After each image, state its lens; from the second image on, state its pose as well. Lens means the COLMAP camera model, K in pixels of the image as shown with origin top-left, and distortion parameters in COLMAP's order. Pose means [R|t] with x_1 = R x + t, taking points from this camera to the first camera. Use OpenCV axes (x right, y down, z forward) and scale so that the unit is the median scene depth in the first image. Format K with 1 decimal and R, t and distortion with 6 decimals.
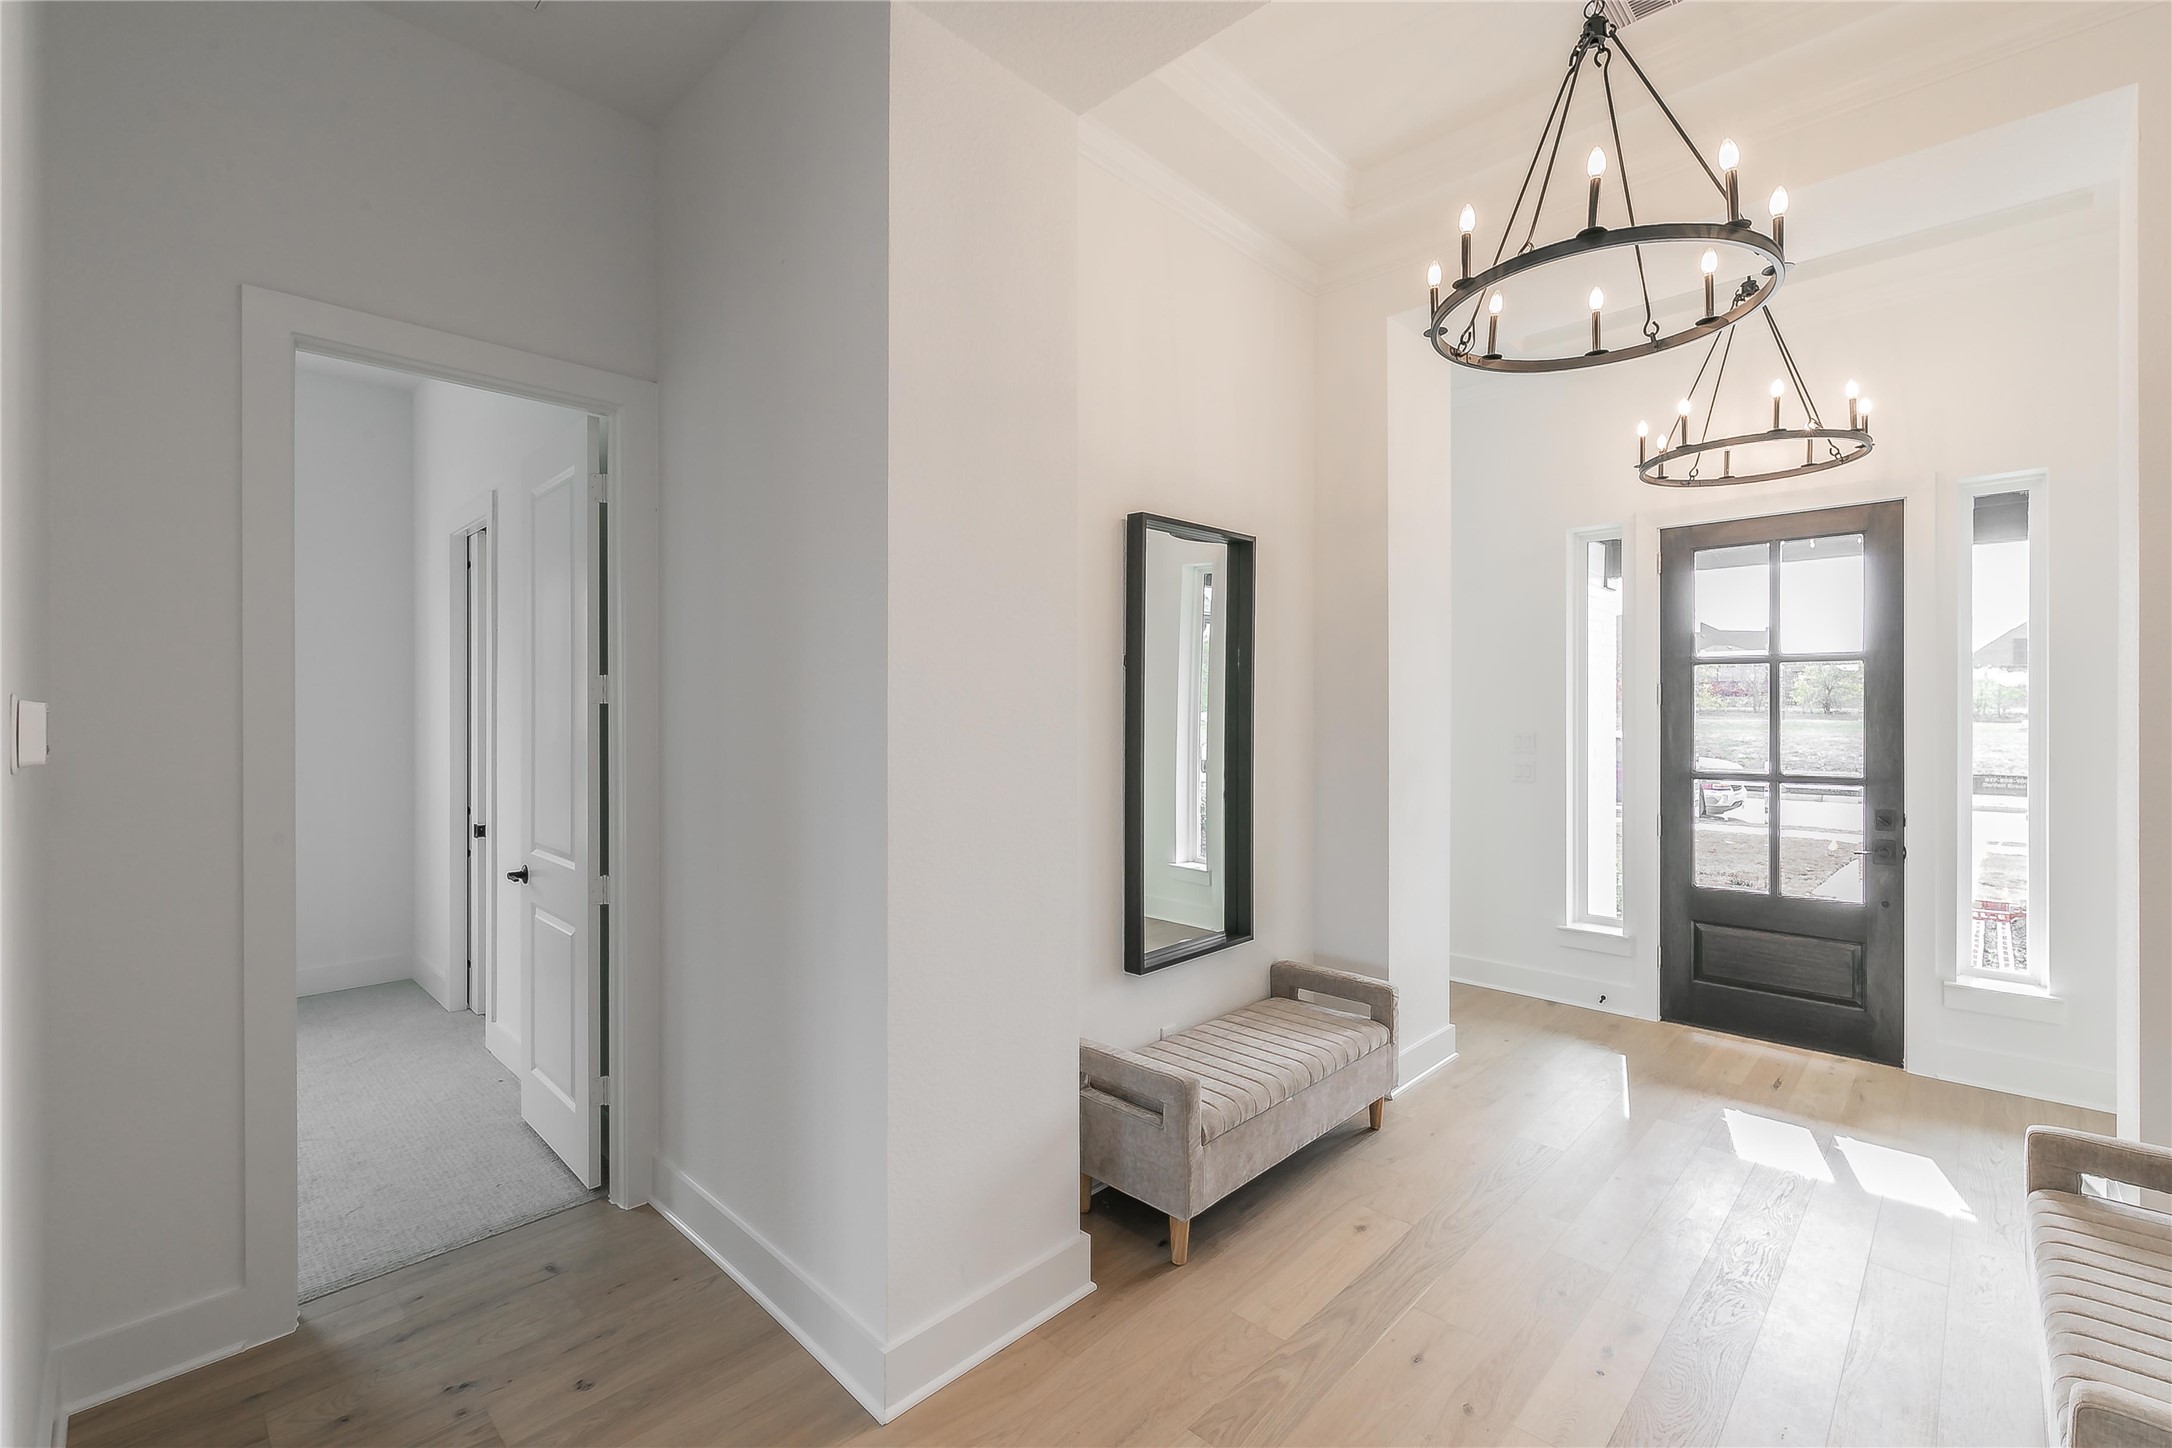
lens RADIAL K [[938.6, 0, 1100.7], [0, 938.6, 717.2], [0, 0, 1]] dist [-0.001804, -0.000235]
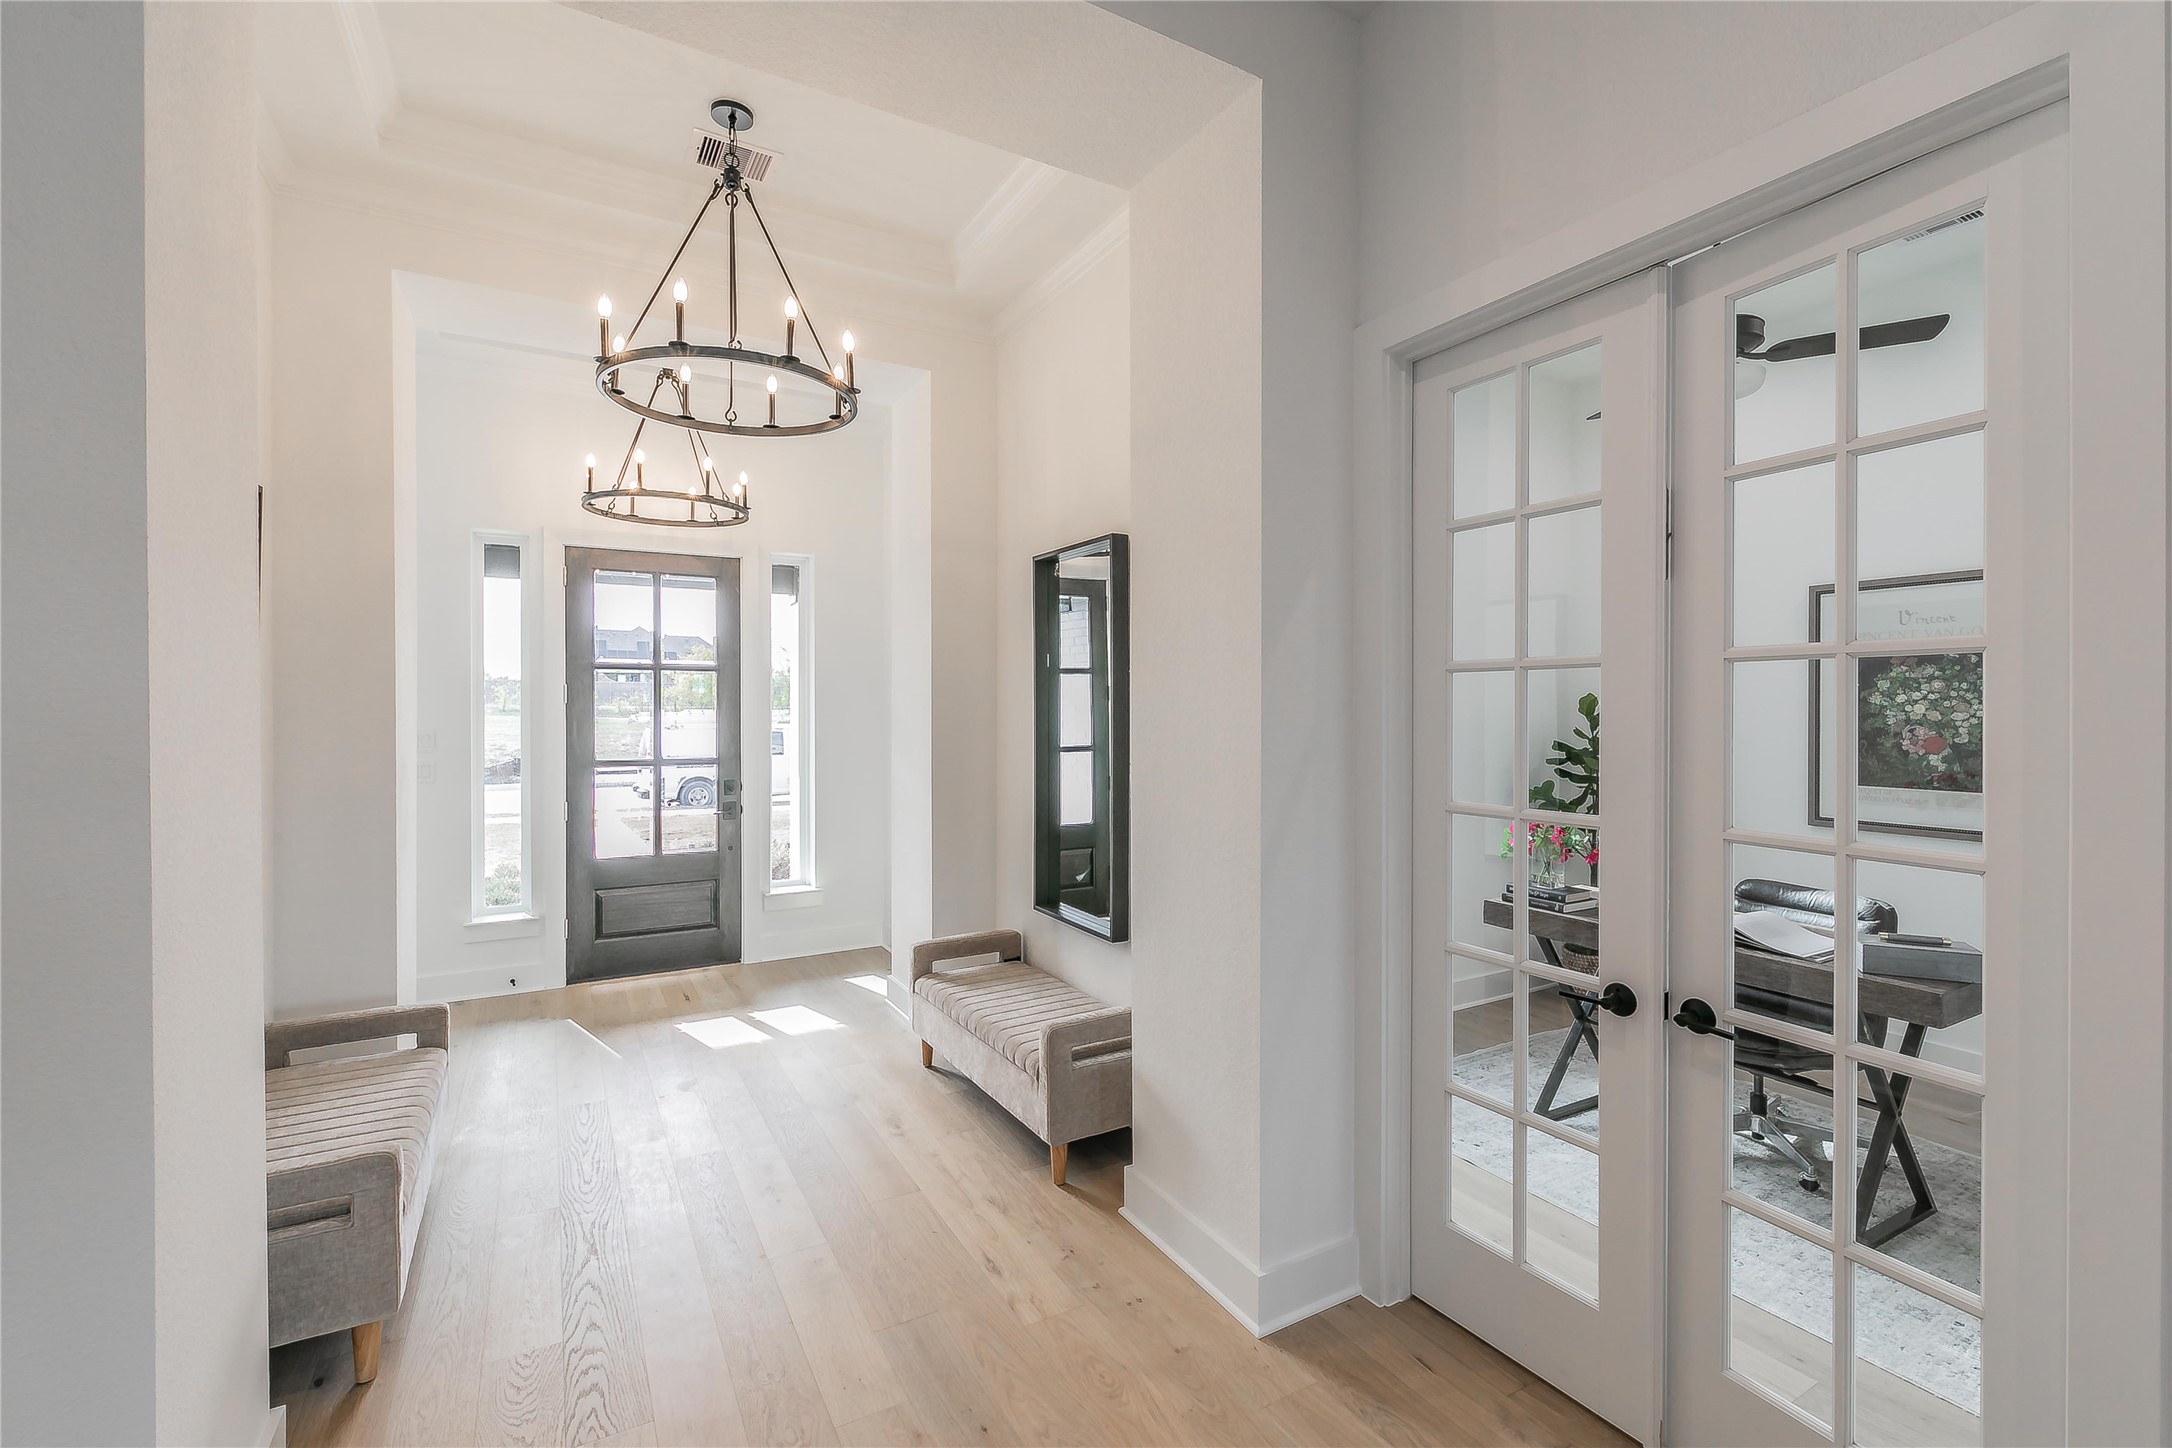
lens RADIAL K [[922.3, 0, 1086.3], [0, 922.3, 720.6], [0, 0, 1]] dist [-0.001426, -0.000146]
pose [[0.291596, -0.014075, 0.956438, -0.319745], [0.006569, 0.999898, 0.012712, -0.002613], [-0.956519, 0.002577, 0.291659, 0.100658]]
